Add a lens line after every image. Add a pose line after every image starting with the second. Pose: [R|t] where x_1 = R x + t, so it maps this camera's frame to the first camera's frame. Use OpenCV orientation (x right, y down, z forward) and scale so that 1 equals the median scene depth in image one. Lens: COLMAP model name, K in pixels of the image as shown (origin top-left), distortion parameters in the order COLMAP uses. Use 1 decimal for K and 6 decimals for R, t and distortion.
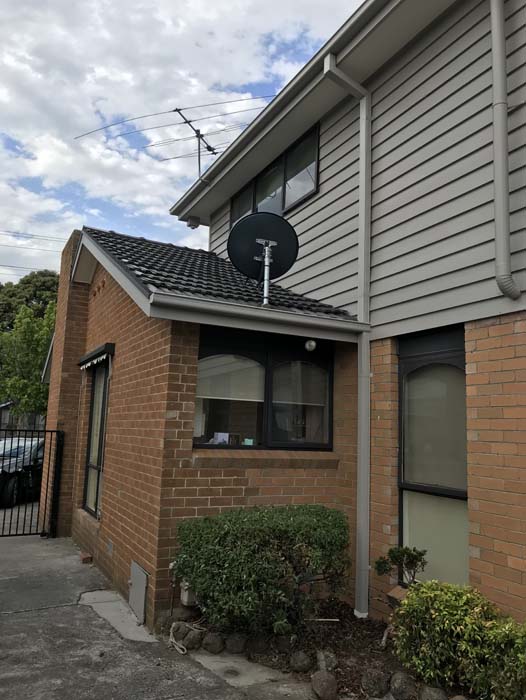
lens RADIAL K [[578.9, 0, 263.9], [0, 578.9, 349.0], [0, 0, 1]] dist [0.020089, -0.017935]
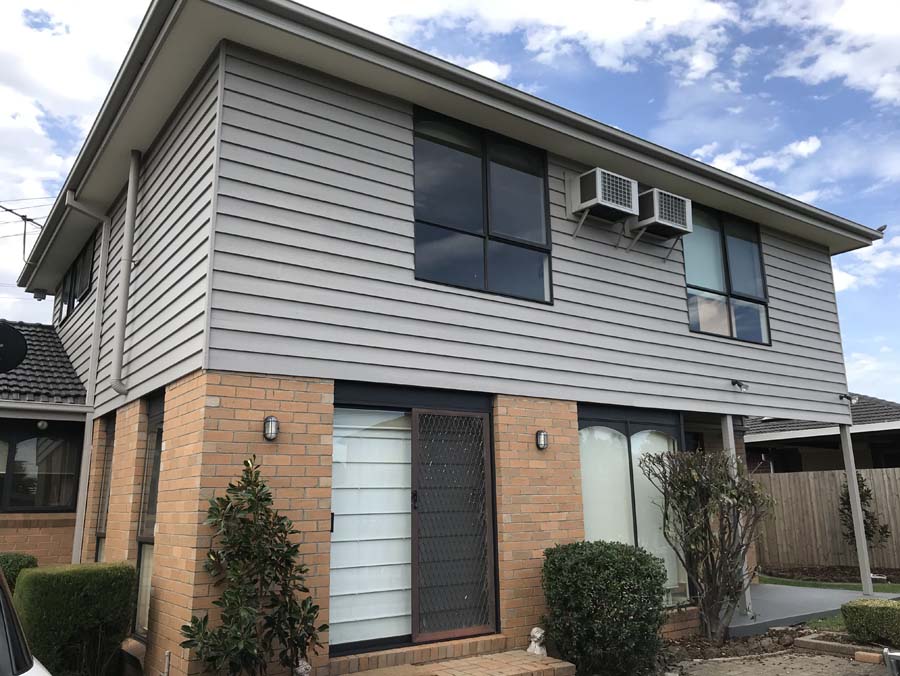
lens RADIAL K [[744.3, 0, 447.3], [0, 744.3, 333.3], [0, 0, 1]] dist [0.020089, -0.017935]
pose [[0.987253, -0.008013, 0.158955, 0.637026], [0.021351, 0.996372, -0.082384, -0.047628], [-0.157718, 0.084728, 0.983842, -0.666182]]
